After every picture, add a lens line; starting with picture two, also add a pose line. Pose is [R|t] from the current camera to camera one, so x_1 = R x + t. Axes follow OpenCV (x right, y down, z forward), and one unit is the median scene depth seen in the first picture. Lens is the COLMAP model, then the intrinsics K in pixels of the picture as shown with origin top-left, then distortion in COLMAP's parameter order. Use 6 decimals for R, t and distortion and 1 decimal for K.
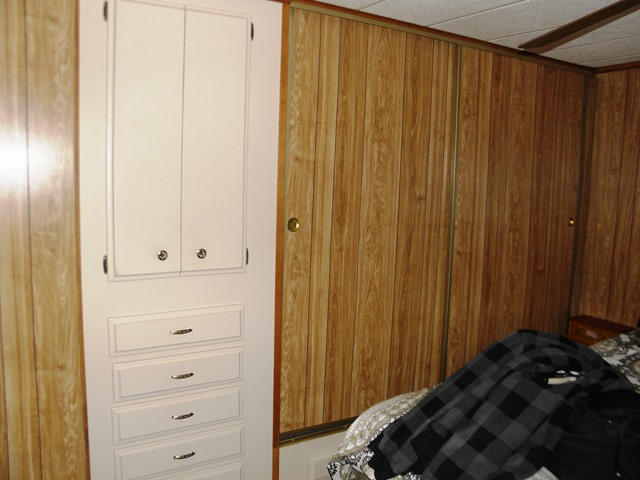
lens RADIAL K [[535.7, 0, 320.0], [0, 535.7, 240.0], [0, 0, 1]] dist [-0.167980, 0.144145]
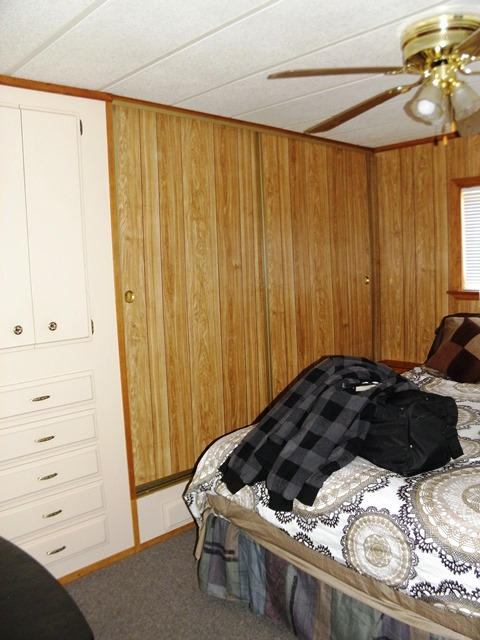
lens RADIAL K [[535.7, 0, 240.0], [0, 535.7, 320.0], [0, 0, 1]] dist [-0.167980, 0.144145]
pose [[0.975615, -0.092323, 0.199129, -0.047533], [0.096229, 0.995309, -0.010009, 0.050810], [-0.197270, 0.028927, 0.979922, -0.133084]]
